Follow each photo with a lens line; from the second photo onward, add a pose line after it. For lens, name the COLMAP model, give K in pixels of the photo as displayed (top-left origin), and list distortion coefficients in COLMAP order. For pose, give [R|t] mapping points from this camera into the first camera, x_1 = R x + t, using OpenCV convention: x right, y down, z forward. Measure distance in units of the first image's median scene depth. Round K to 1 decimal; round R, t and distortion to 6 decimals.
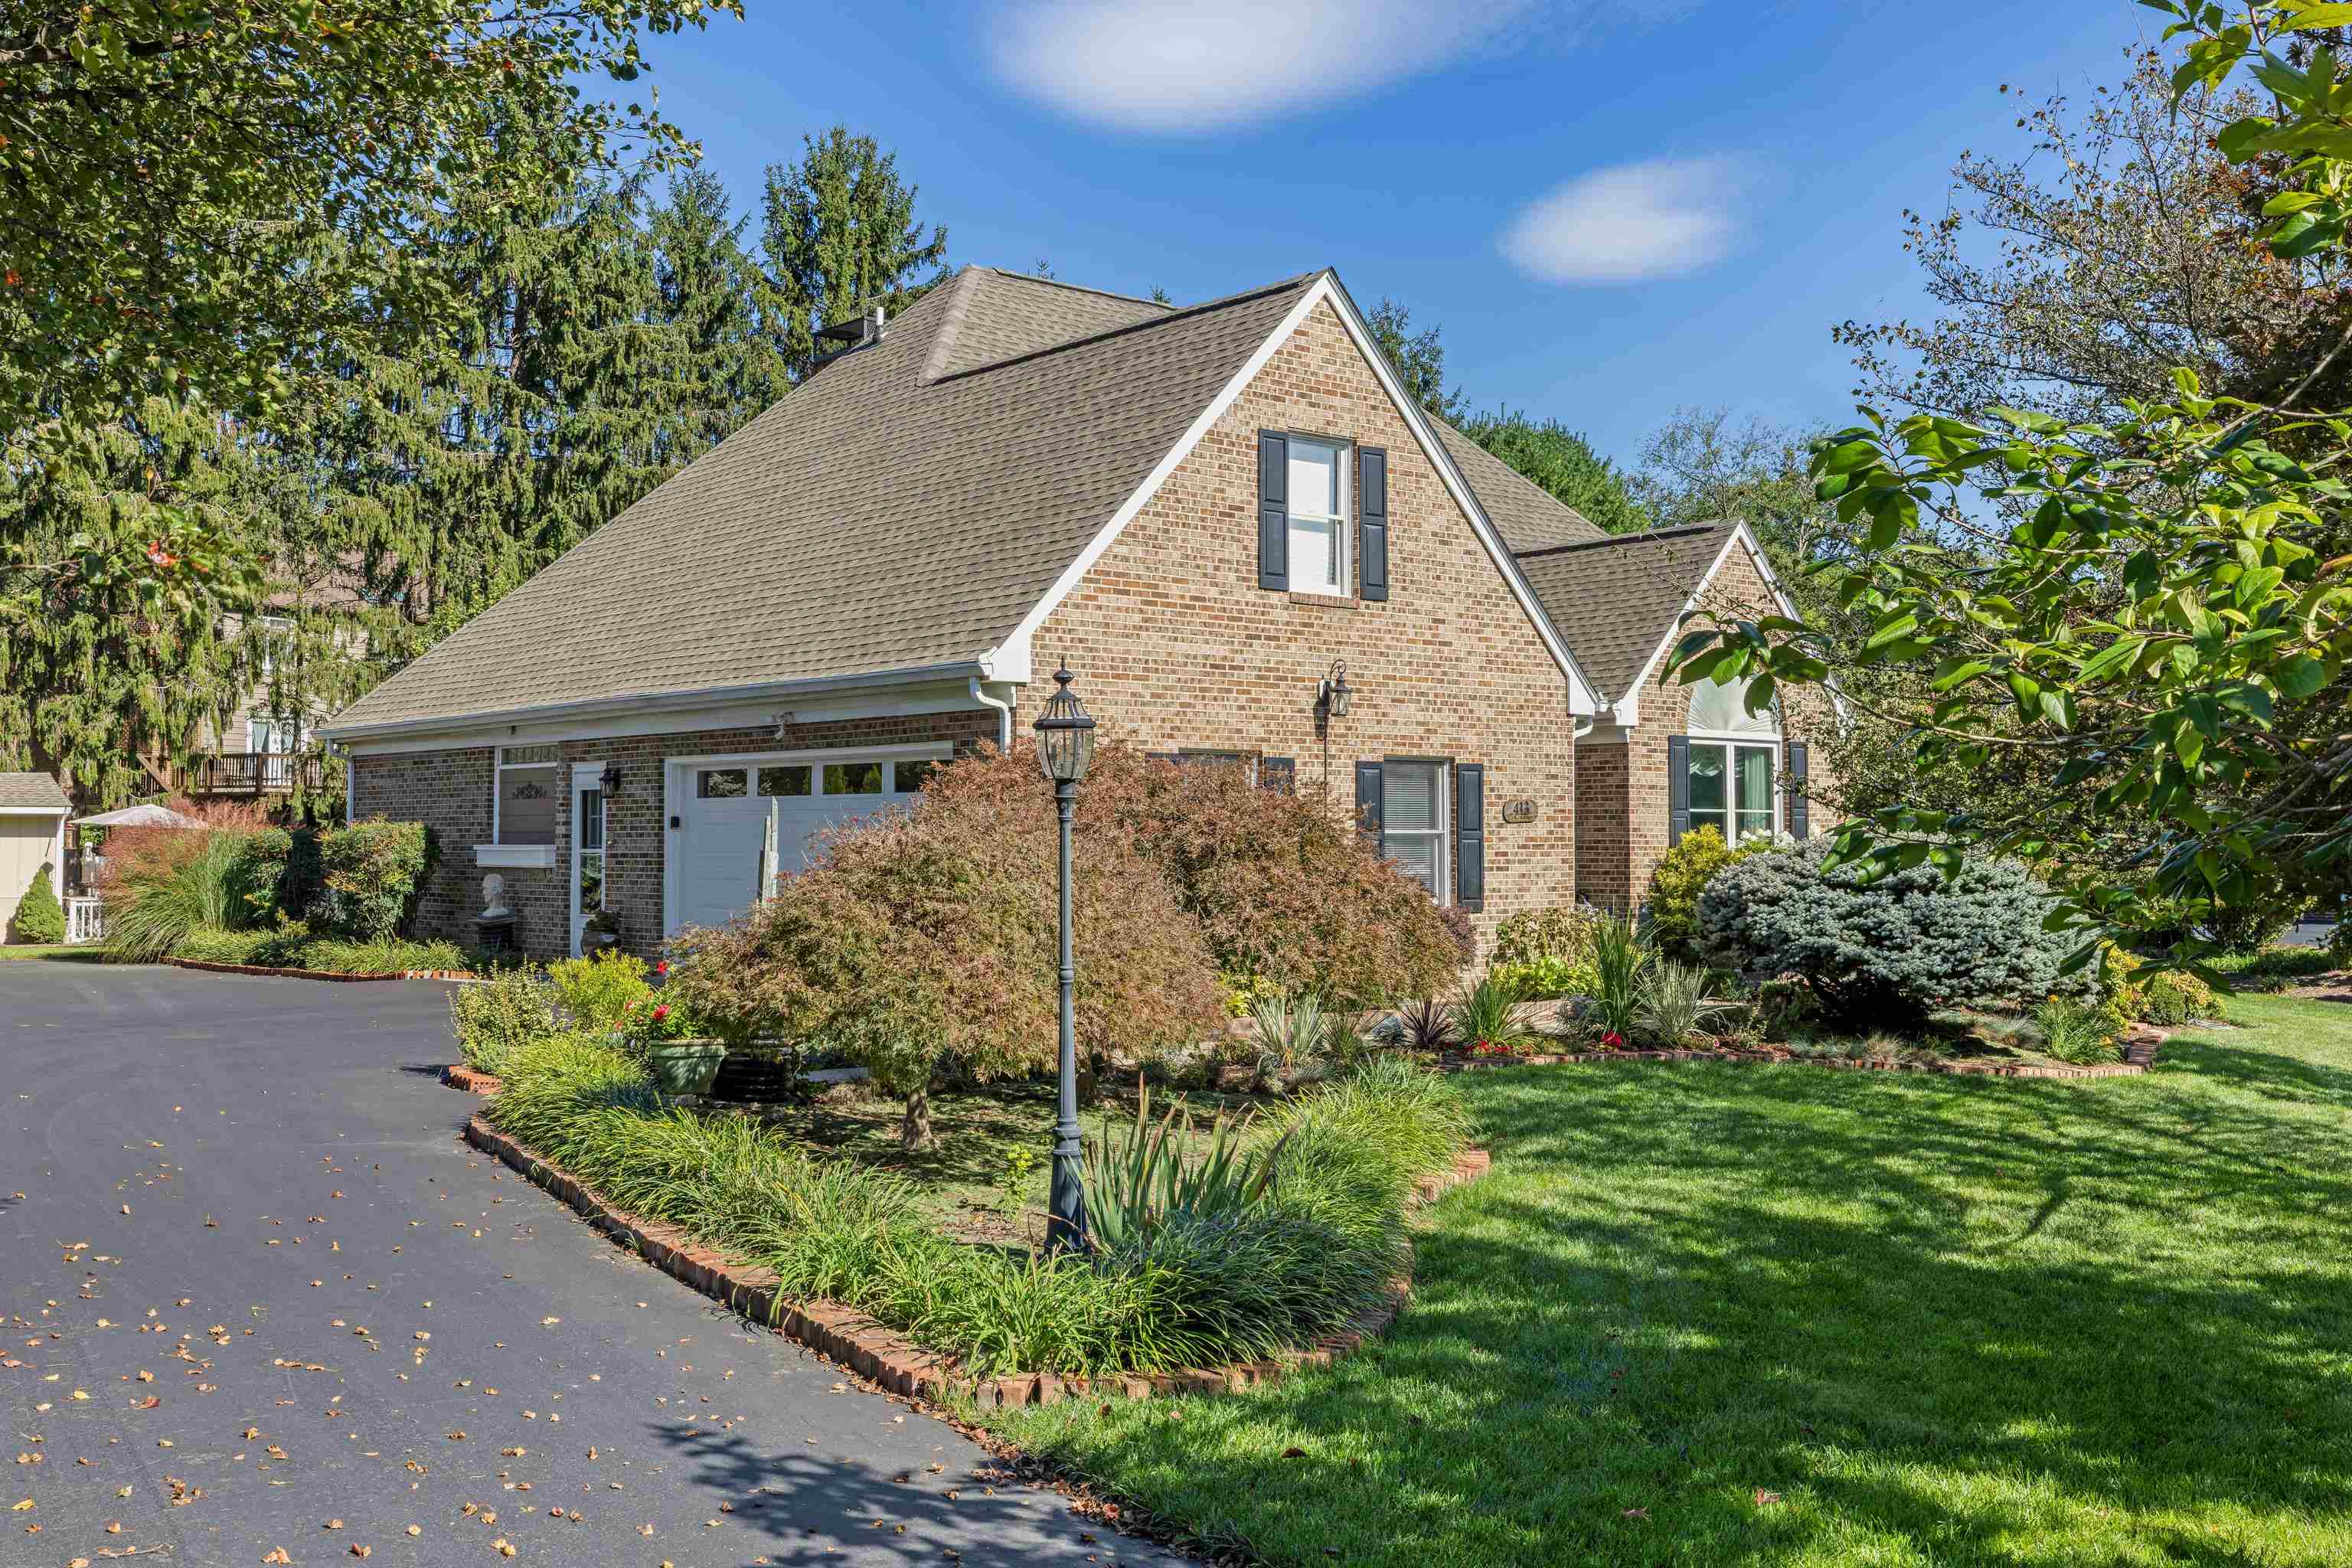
lens RADIAL K [[2235.8, 0, 1181.5], [0, 2235.8, 759.1], [0, 0, 1]] dist [-0.001261, 0.000000]
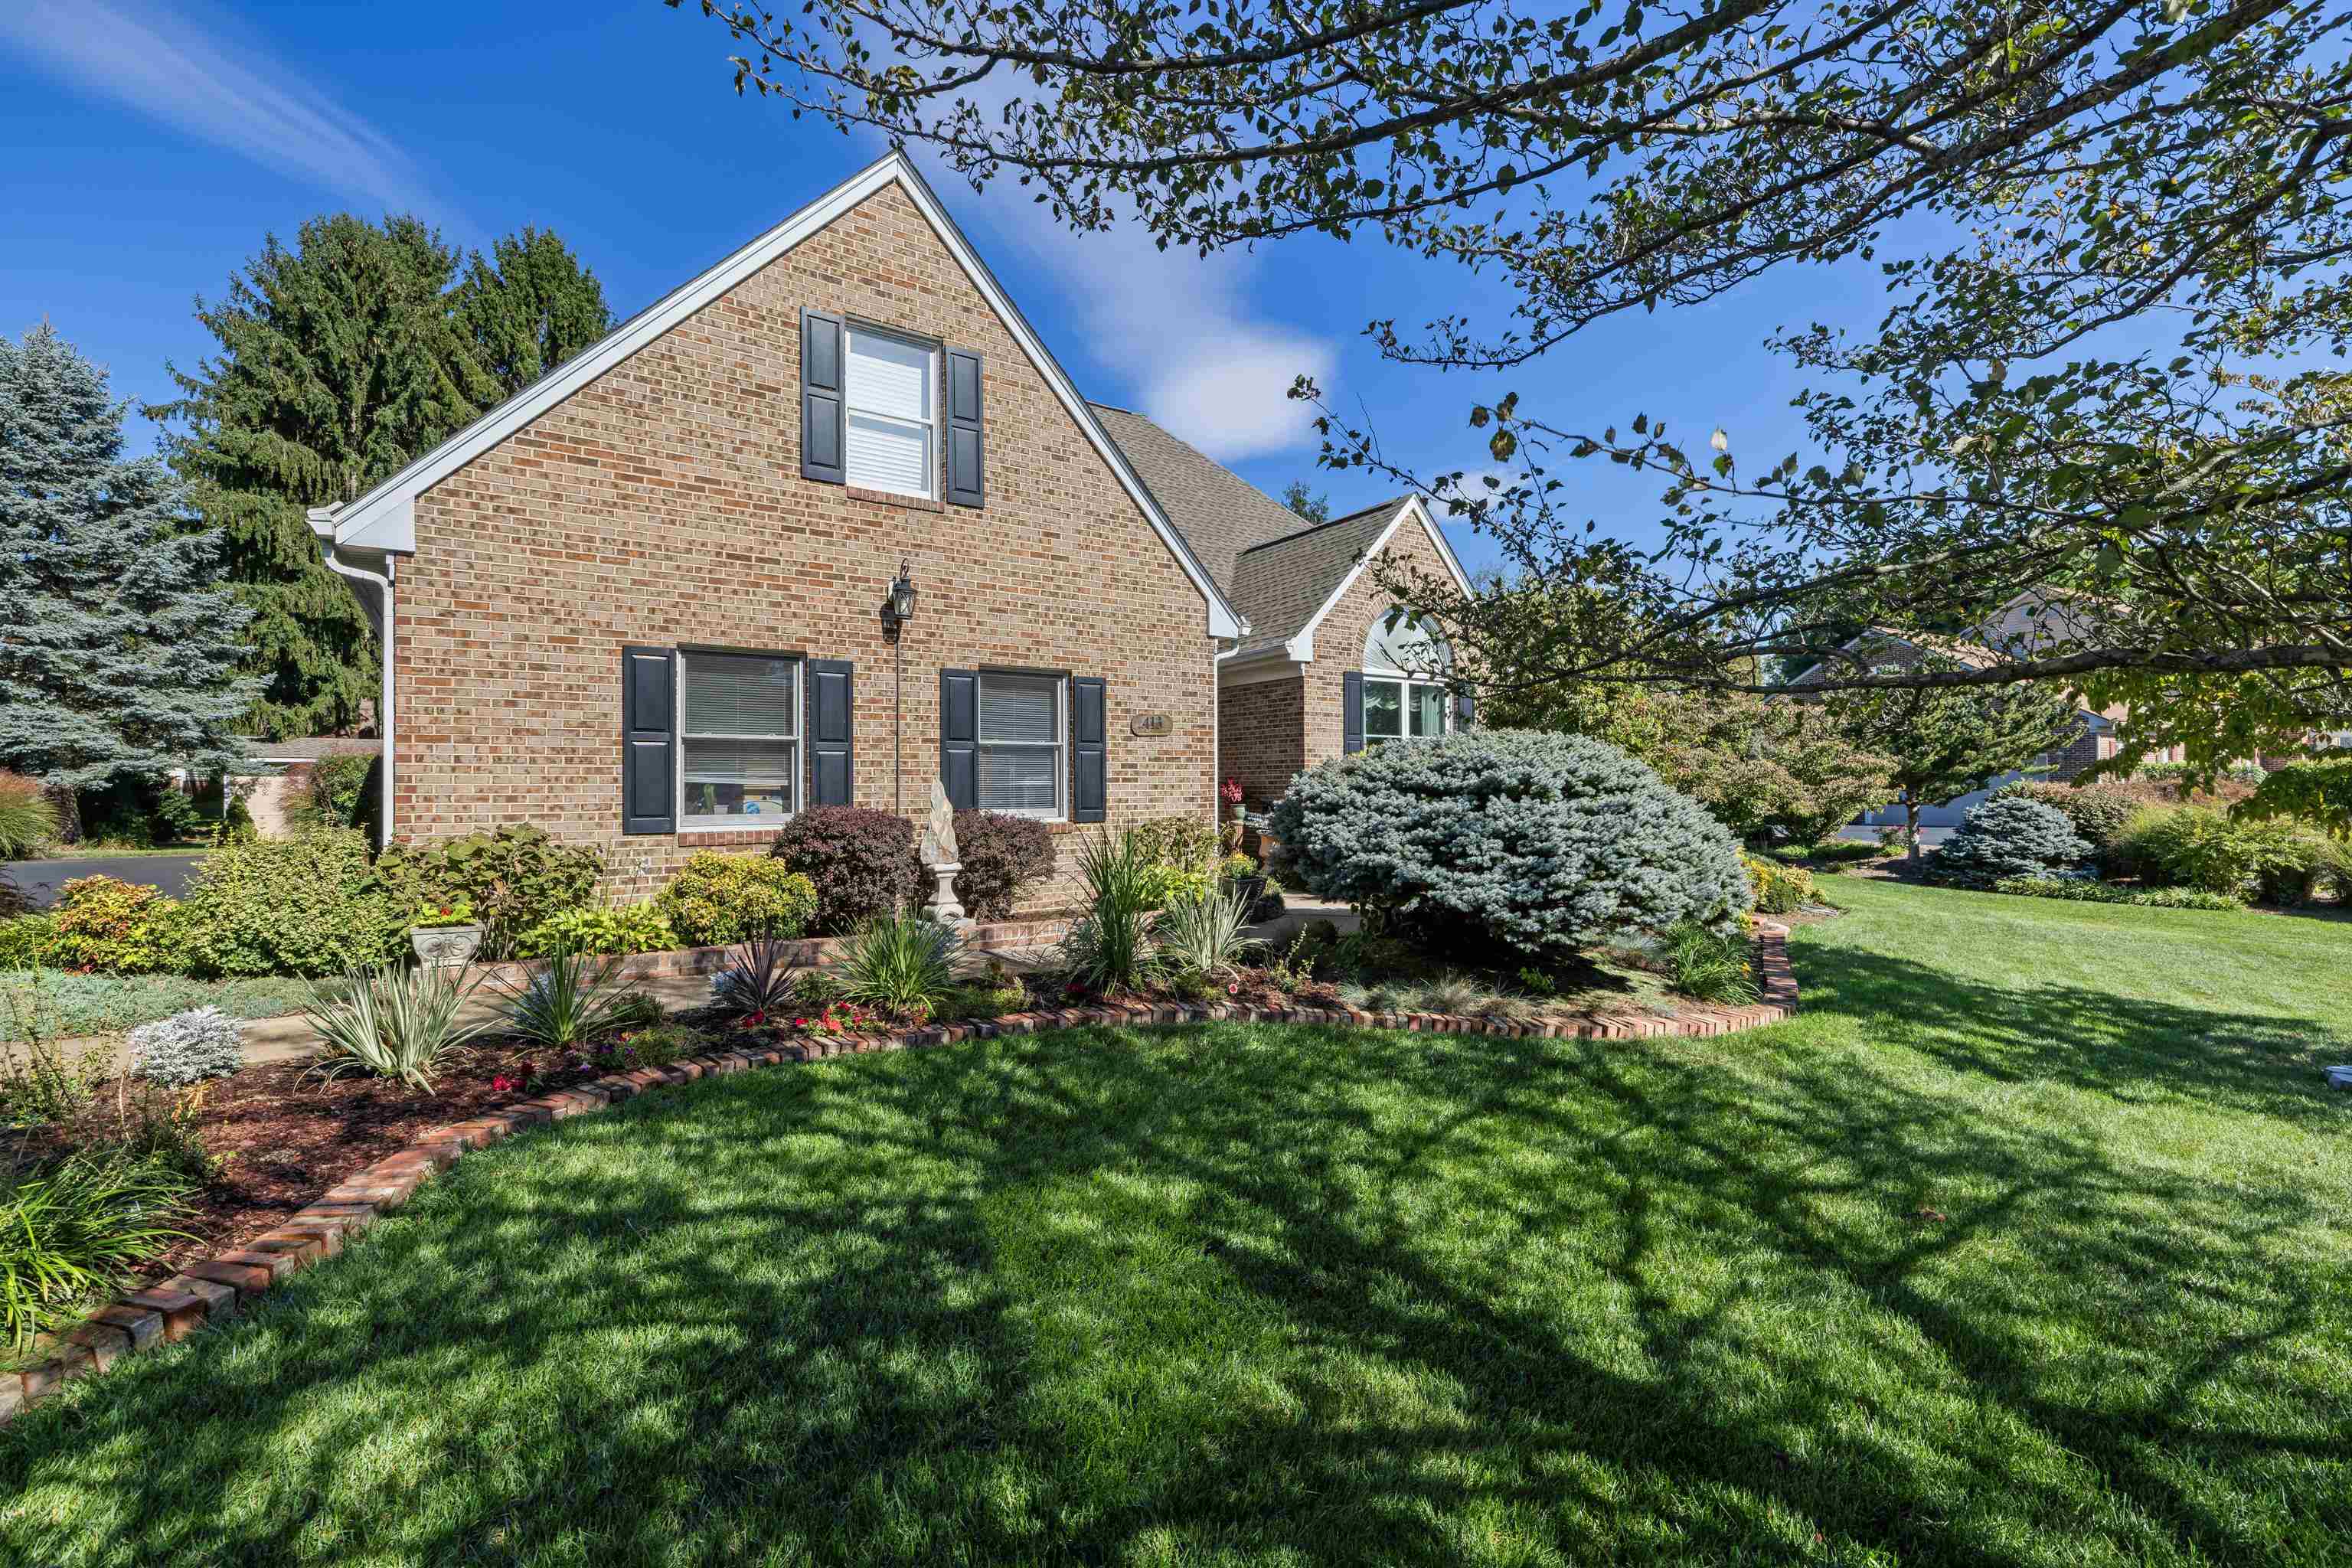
lens RADIAL K [[1026.1, 0, 1170.0], [0, 1026.1, 786.5], [0, 0, 1]] dist [-0.000050, 0.000424]
pose [[0.996039, -0.006375, -0.088684, 0.216142], [0.009557, 0.999324, 0.035501, 0.037267], [0.088398, -0.036208, 0.995427, 0.557837]]
